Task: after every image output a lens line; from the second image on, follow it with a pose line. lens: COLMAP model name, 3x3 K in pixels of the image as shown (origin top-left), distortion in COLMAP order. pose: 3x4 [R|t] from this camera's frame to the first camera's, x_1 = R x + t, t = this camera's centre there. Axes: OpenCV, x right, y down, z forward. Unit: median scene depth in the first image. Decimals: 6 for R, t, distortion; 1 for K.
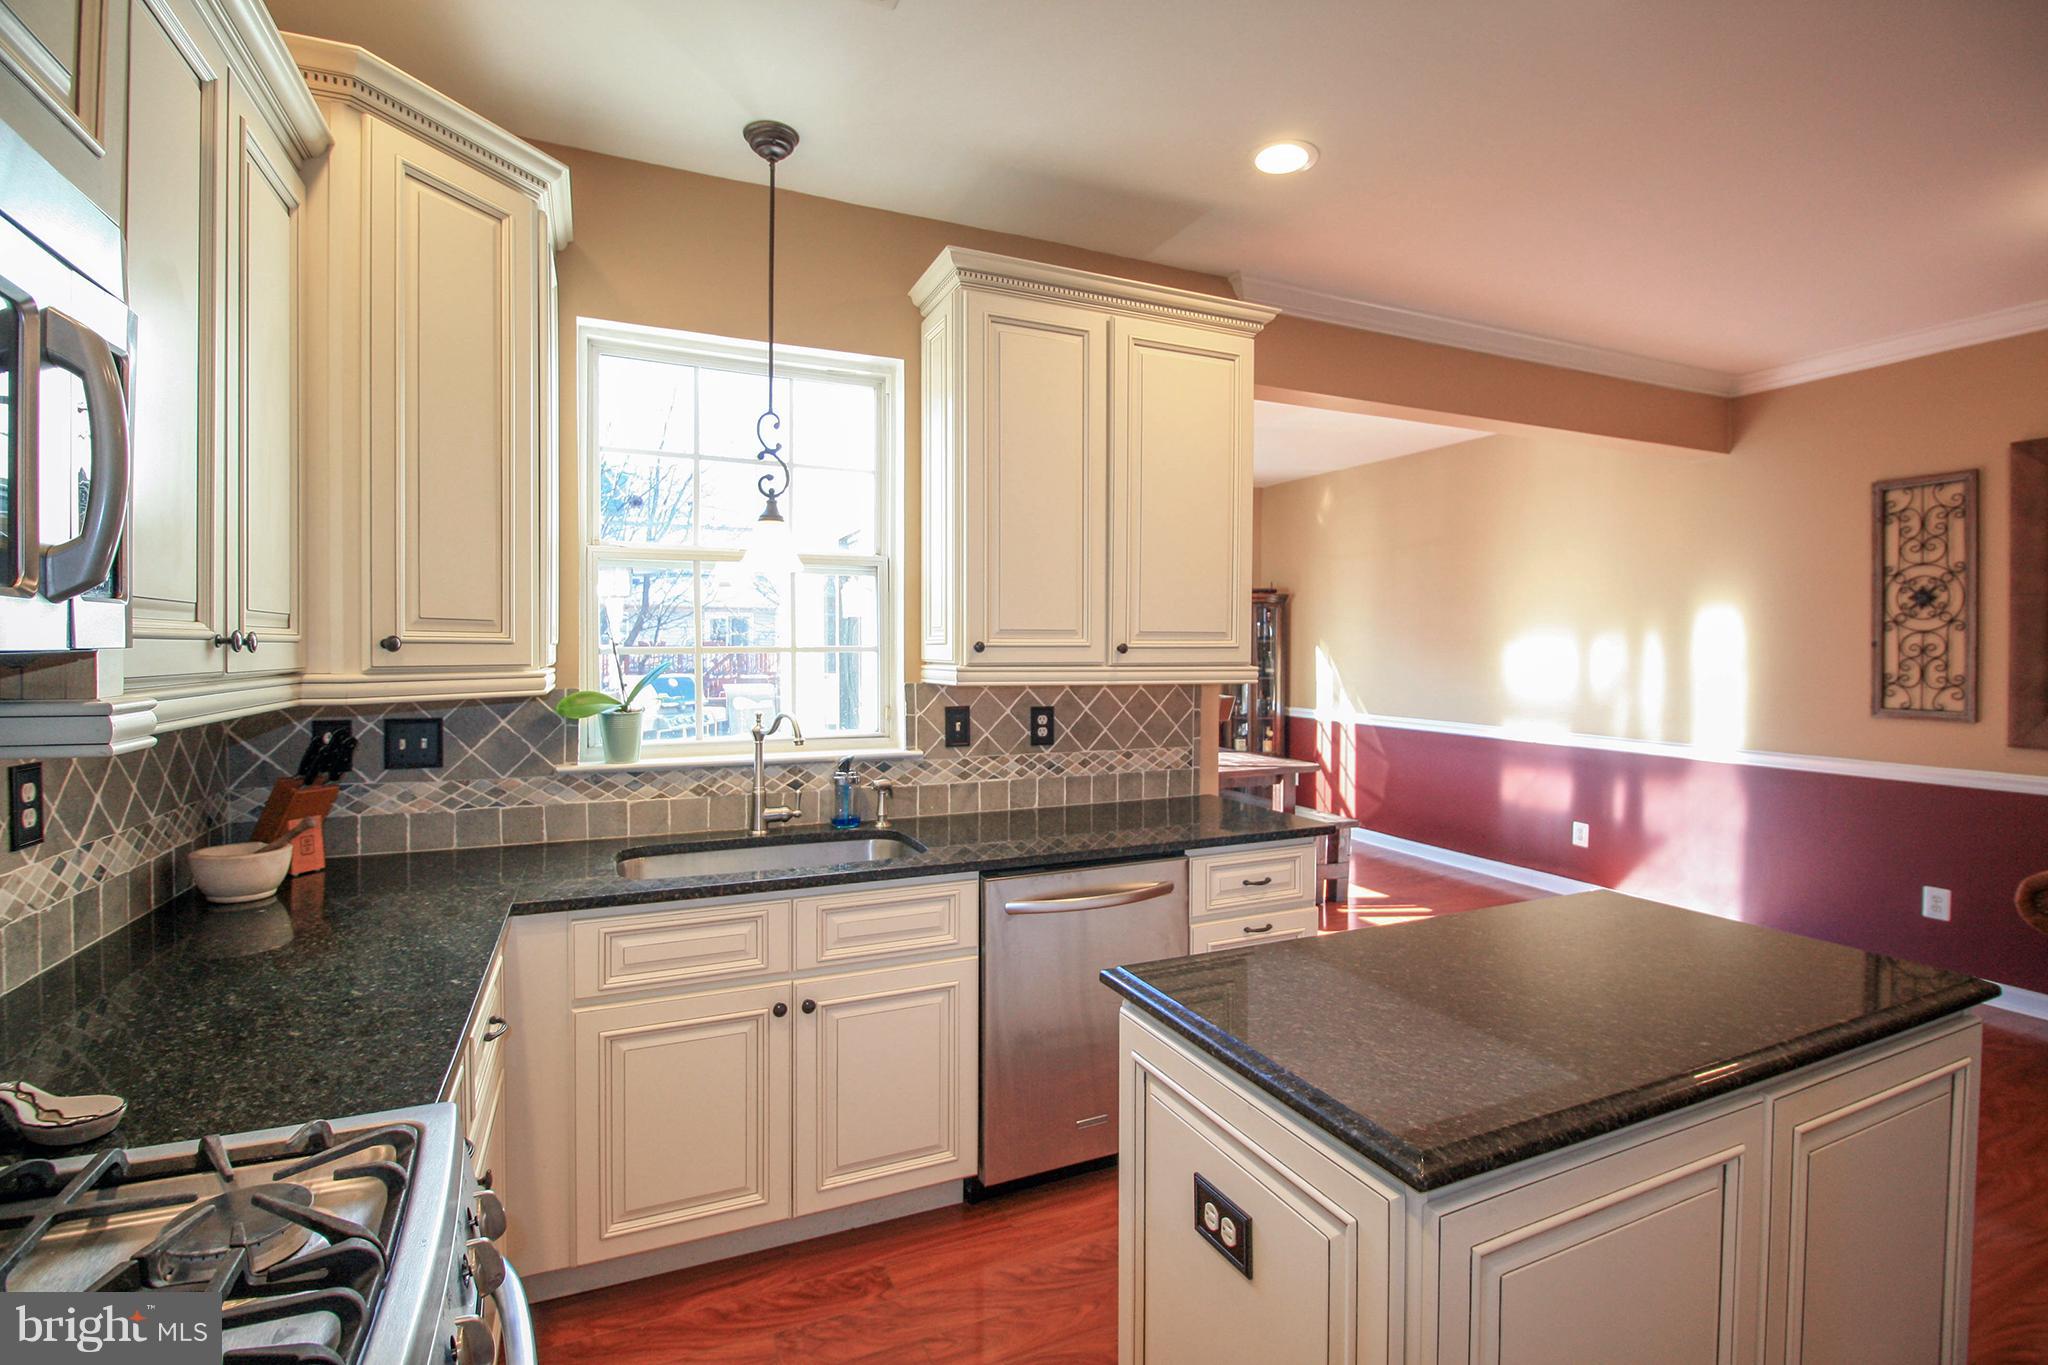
lens RADIAL K [[949.0, 0, 1041.5], [0, 949.0, 666.8], [0, 0, 1]] dist [0.000770, -0.013915]
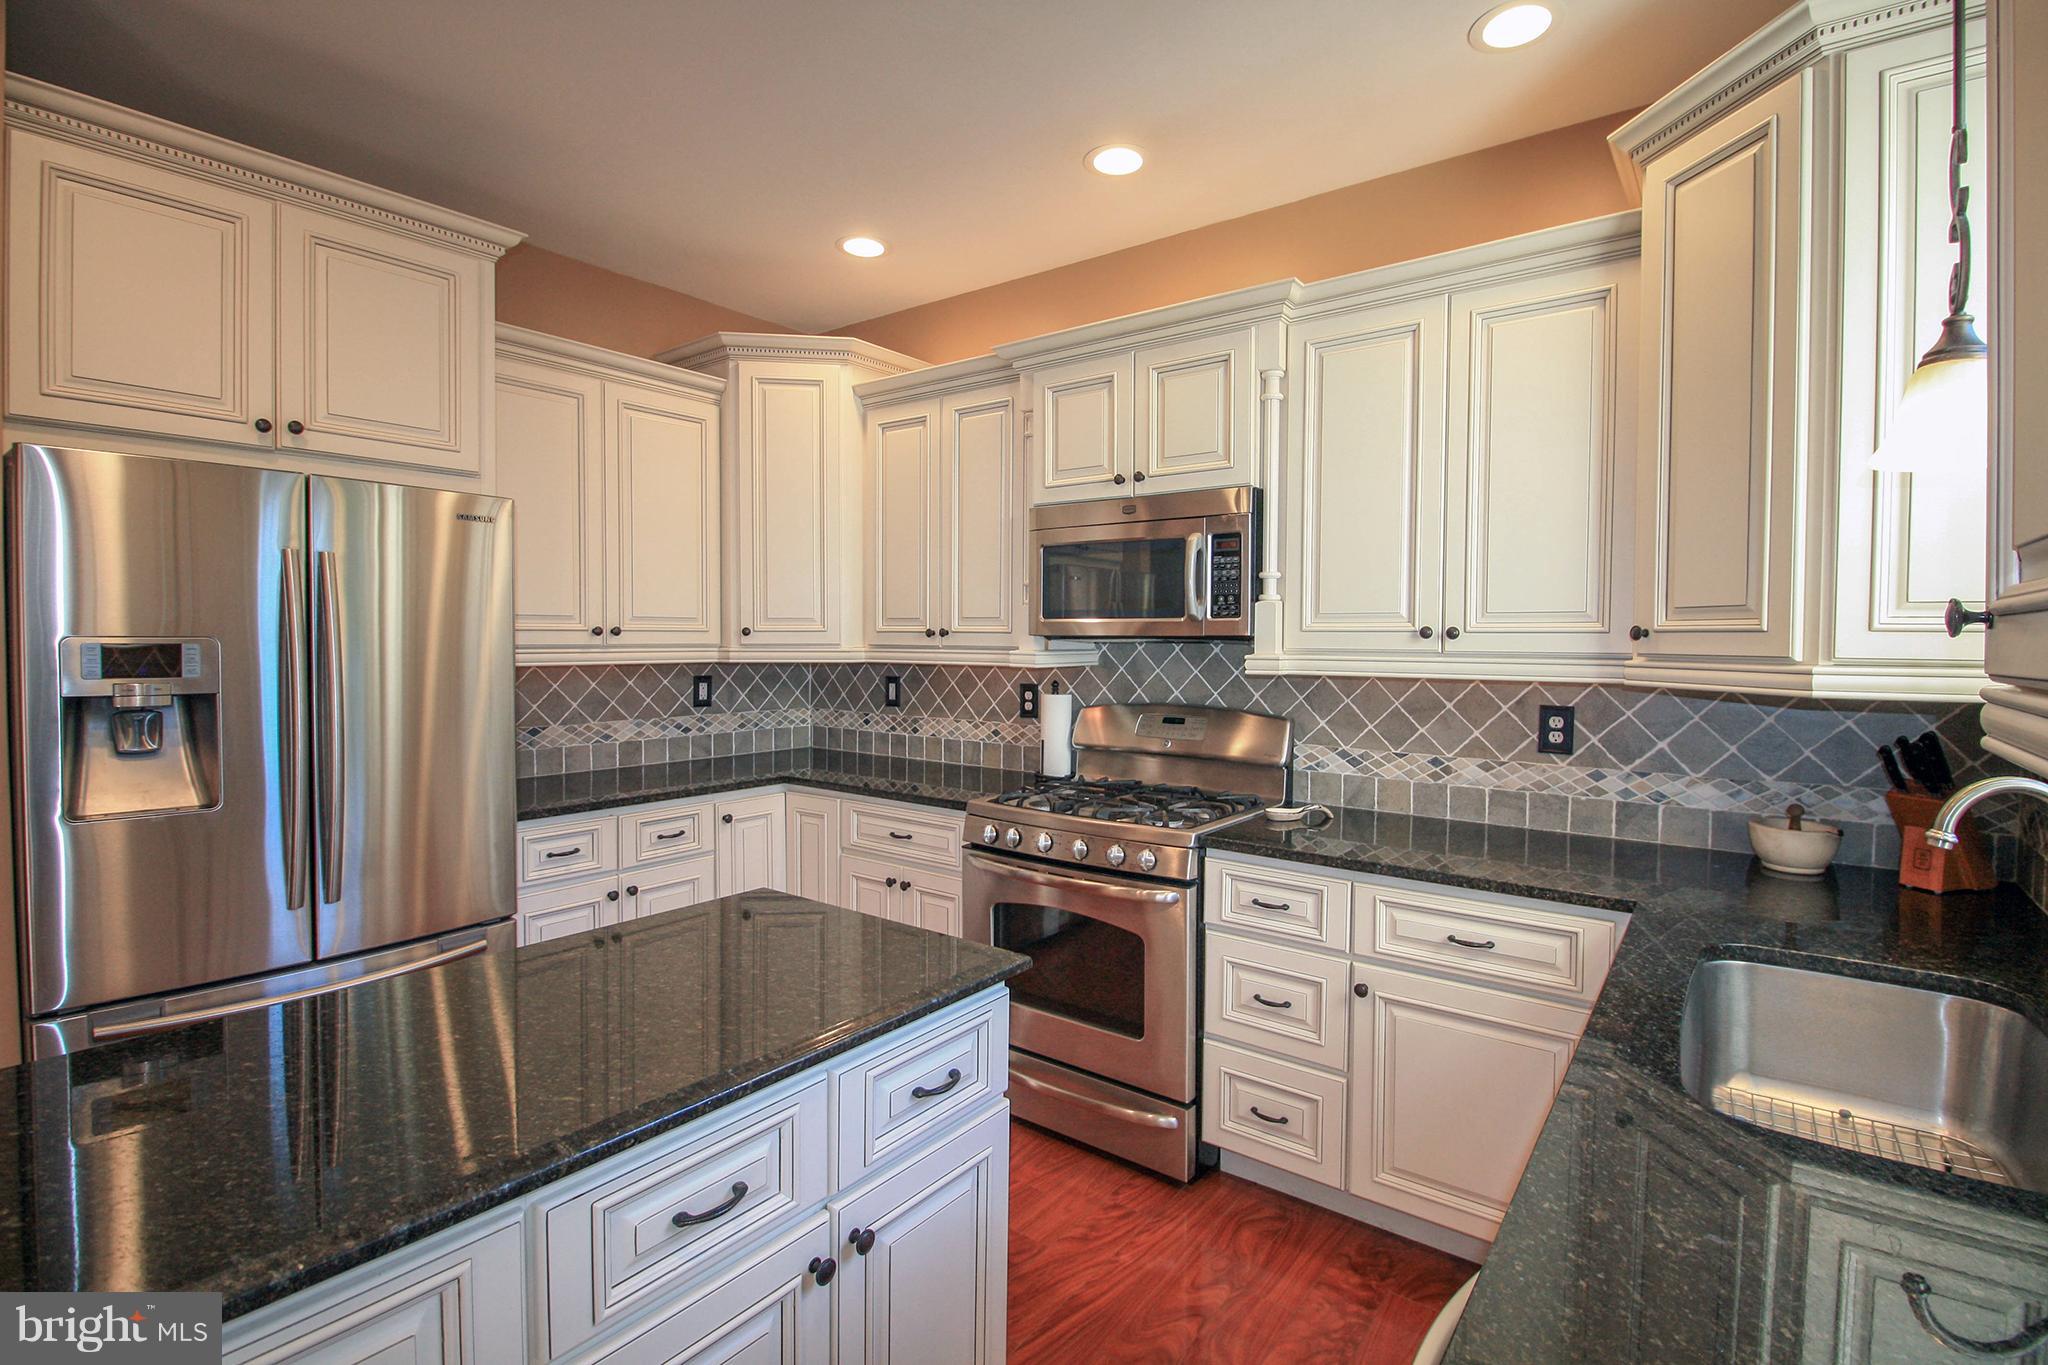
lens RADIAL K [[949.0, 0, 1041.5], [0, 949.0, 666.8], [0, 0, 1]] dist [0.000770, -0.013915]
pose [[-0.877904, 0.002522, -0.478830, 0.315479], [-0.020460, 0.998875, 0.042772, -0.012145], [0.478399, 0.047347, -0.876865, 1.123352]]
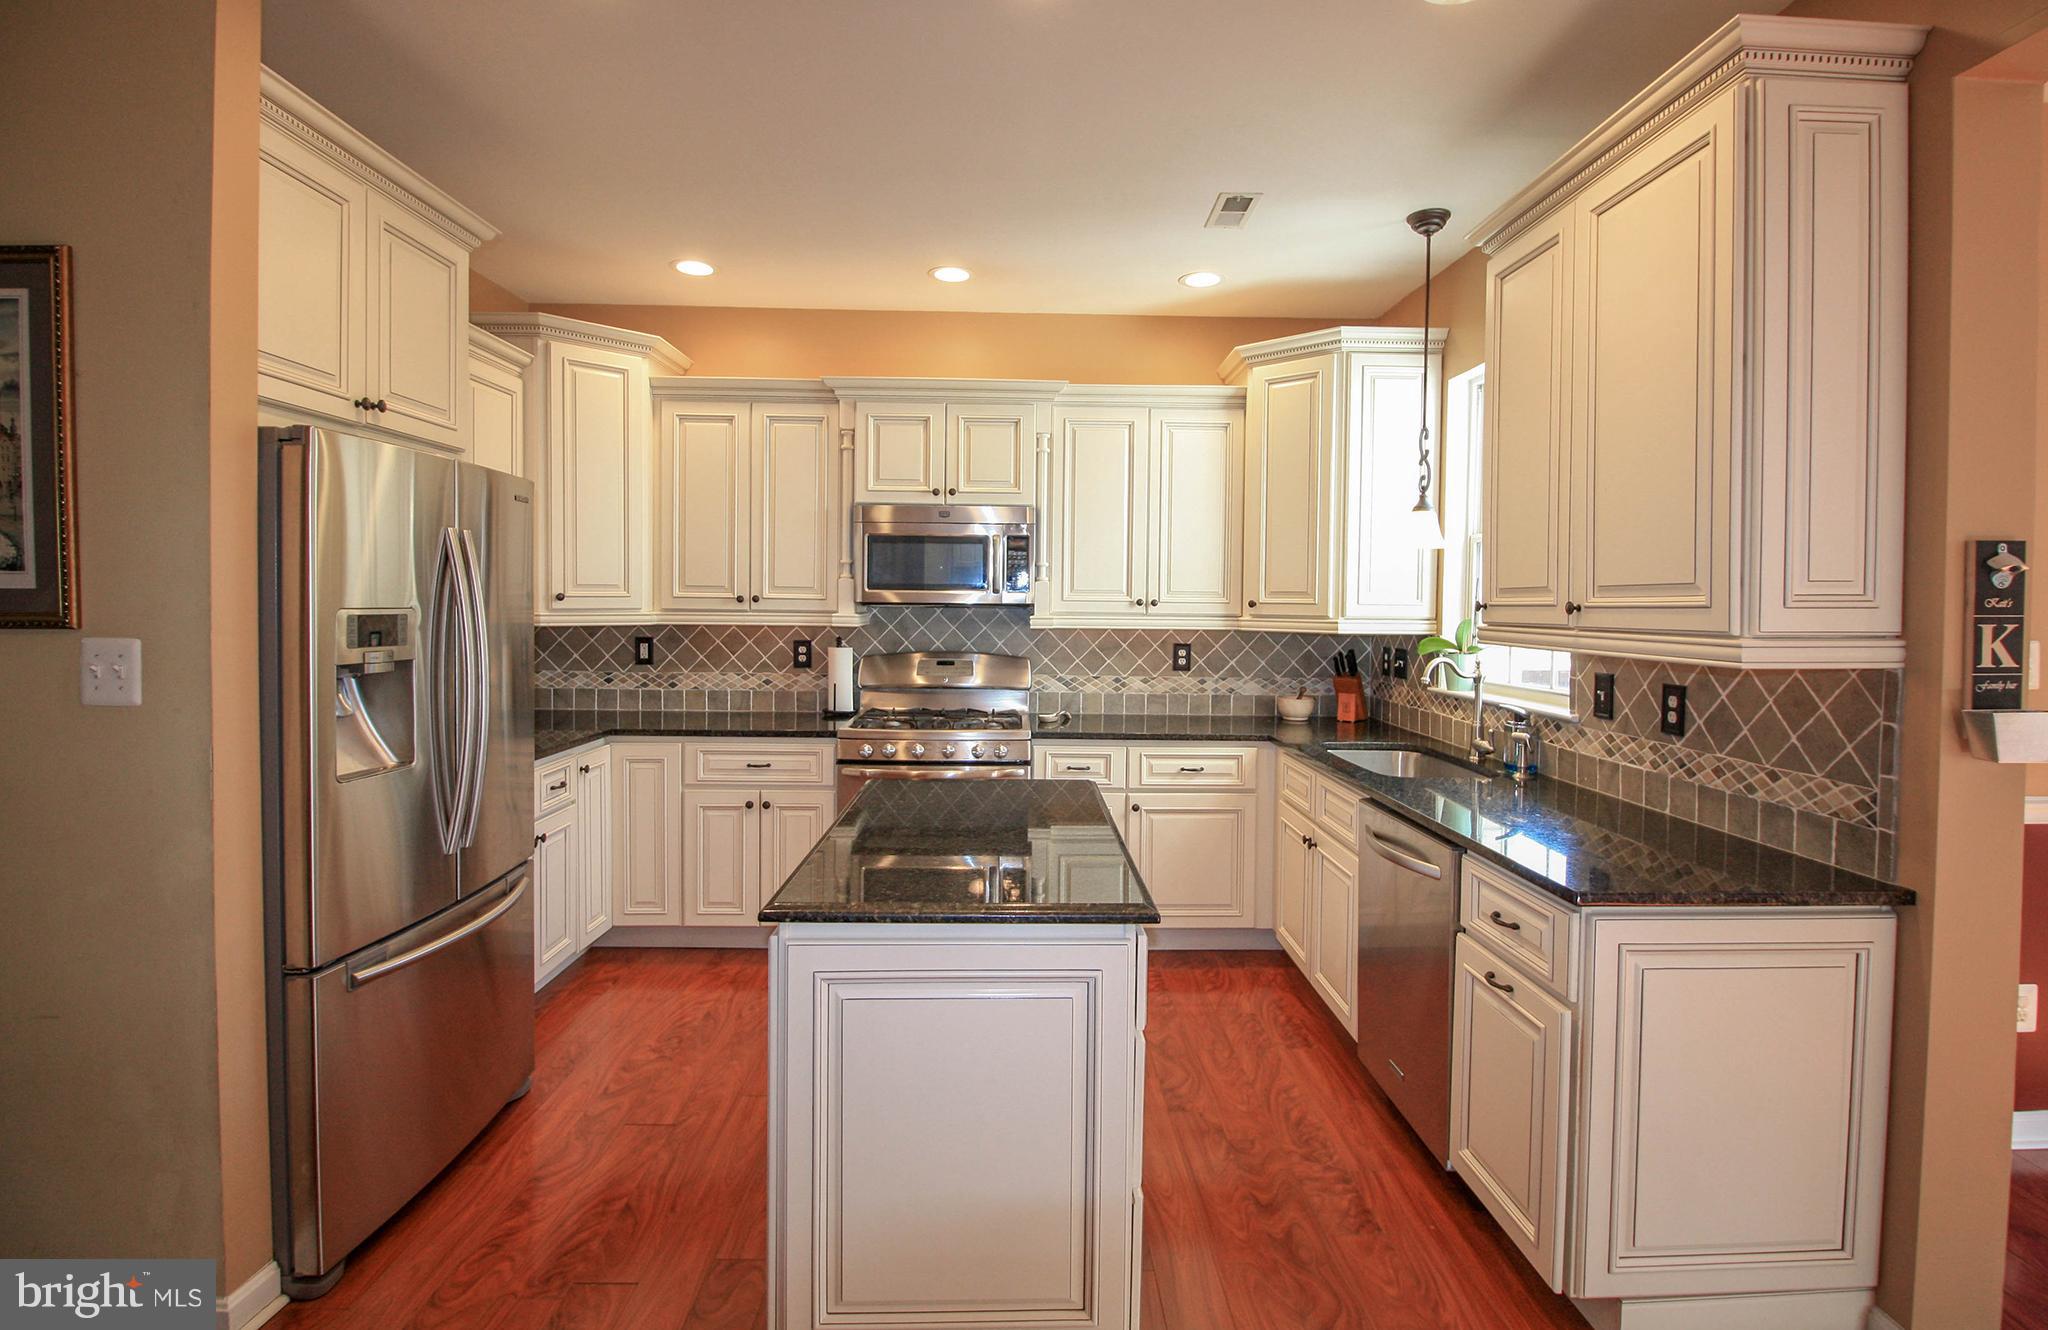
lens RADIAL K [[982.0, 0, 1038.3], [0, 982.0, 625.8], [0, 0, 1]] dist [0.001892, -0.014440]
pose [[-0.392154, 0.013536, -0.919800, 1.104583], [-0.029970, 0.999173, 0.027482, -0.014668], [0.919411, 0.038343, -0.391424, 0.984719]]
